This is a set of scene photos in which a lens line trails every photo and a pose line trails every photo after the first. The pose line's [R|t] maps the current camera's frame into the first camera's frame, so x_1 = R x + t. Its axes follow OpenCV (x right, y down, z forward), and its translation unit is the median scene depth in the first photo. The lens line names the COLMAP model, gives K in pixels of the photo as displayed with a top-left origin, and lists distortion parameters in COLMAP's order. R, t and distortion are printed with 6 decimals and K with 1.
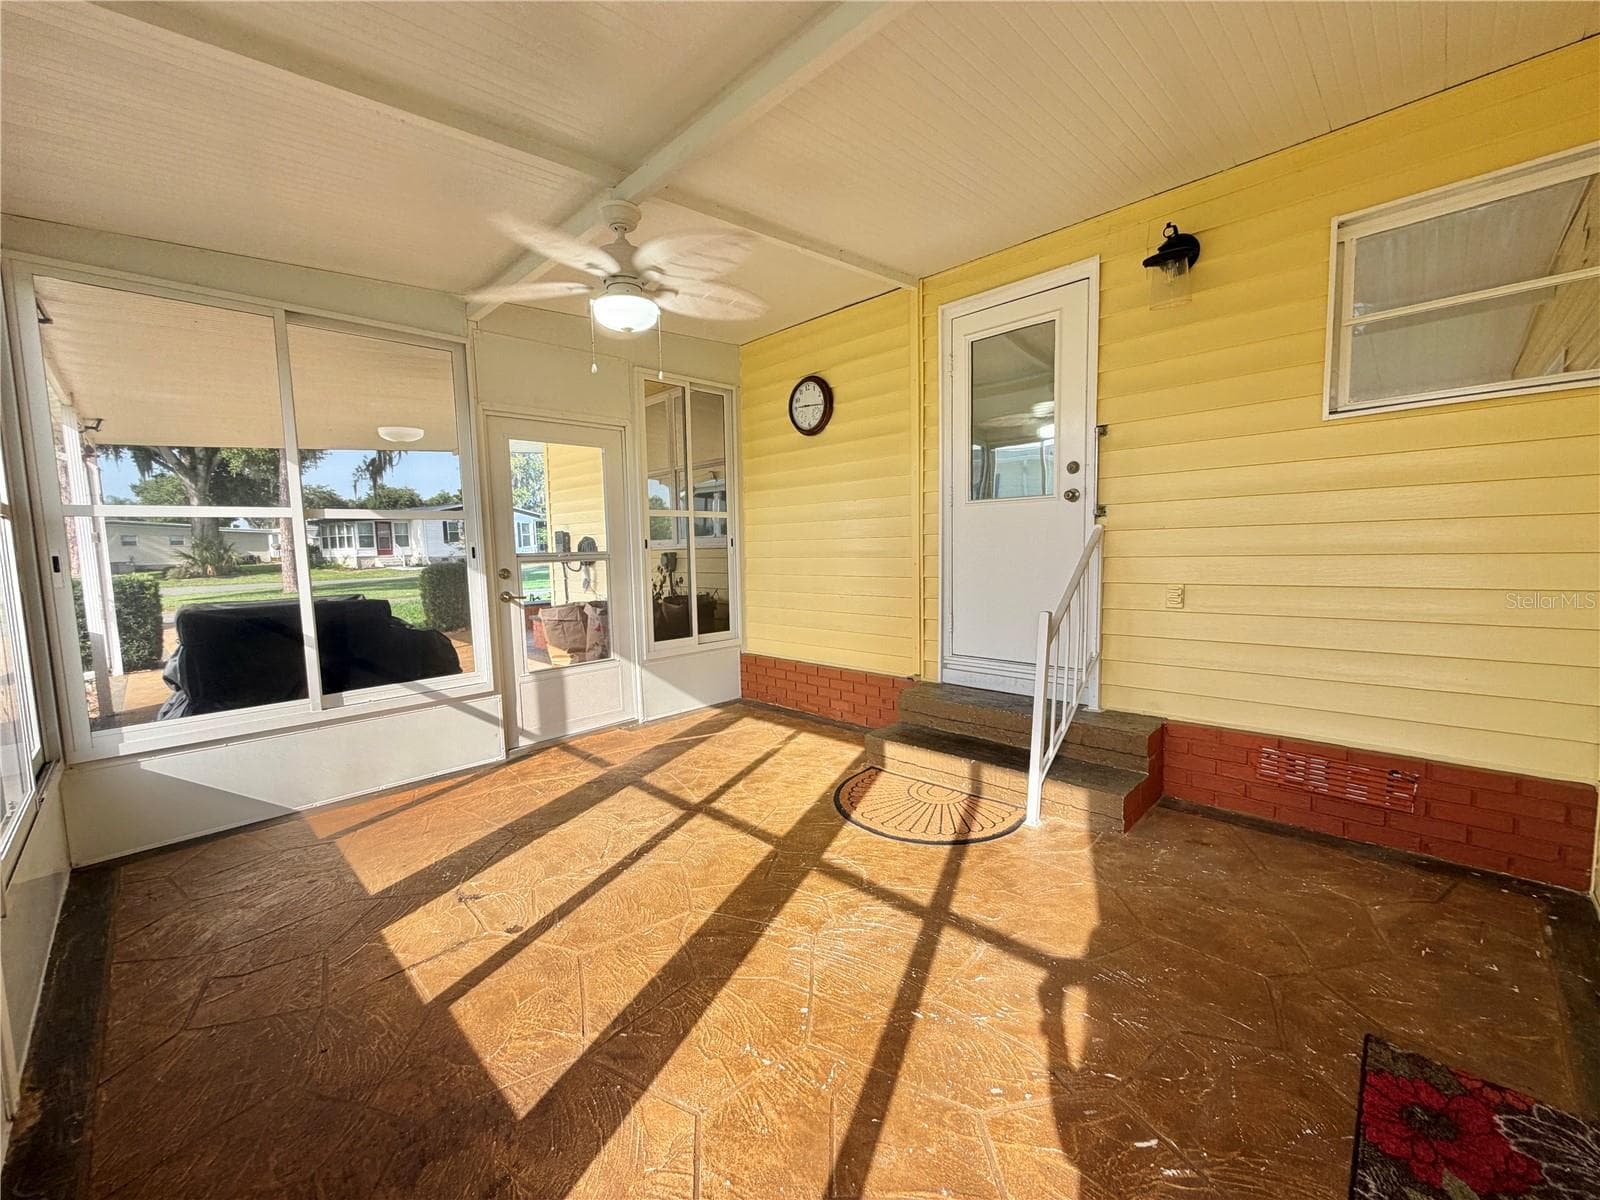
lens RADIAL K [[637.3, 0, 796.9], [0, 637.3, 599.6], [0, 0, 1]] dist [-0.001882, 0.000367]
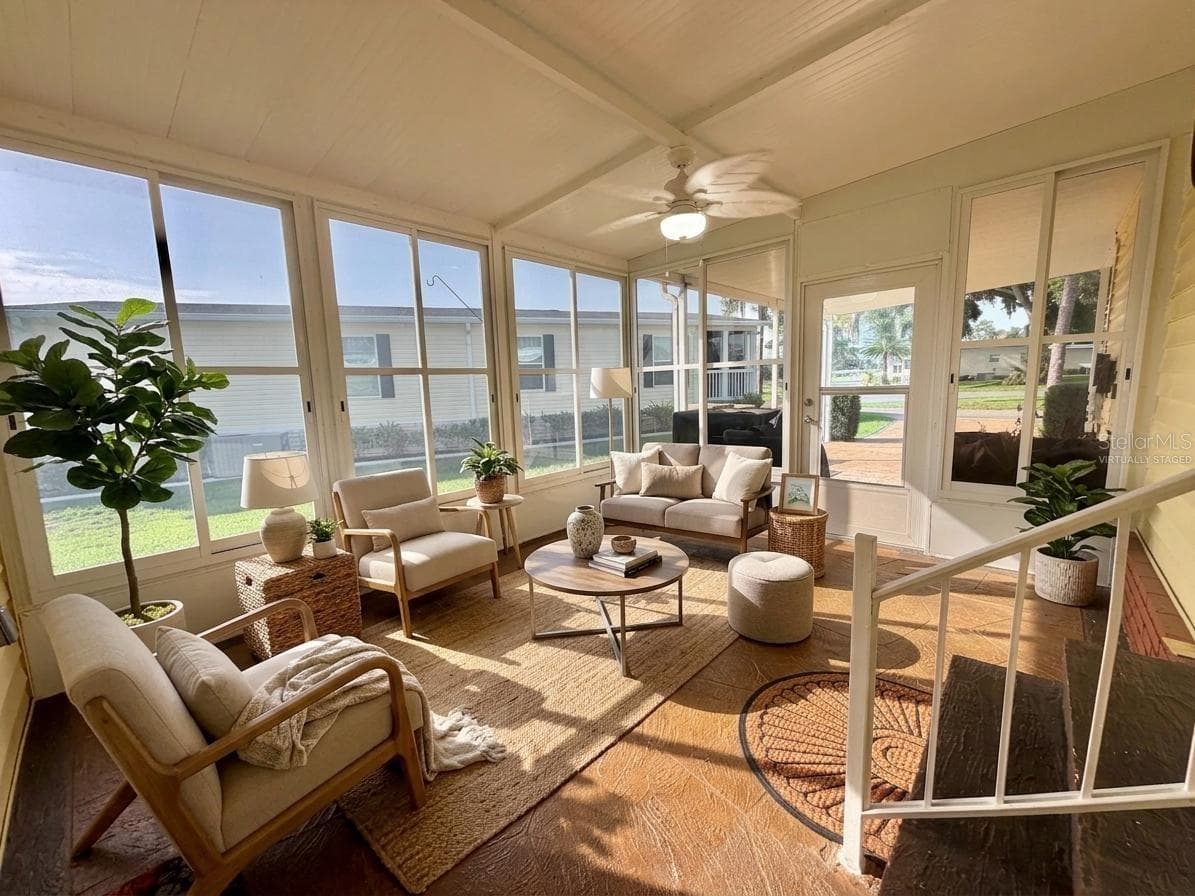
lens RADIAL K [[476.0, 0, 595.2], [0, 476.0, 447.7], [0, 0, 1]] dist [-0.001882, 0.000367]
pose [[0.024486, 0.154881, -0.987630, 0.783316], [-0.052914, 0.986742, 0.153430, -0.111970], [0.998299, 0.048502, 0.032357, 0.733581]]
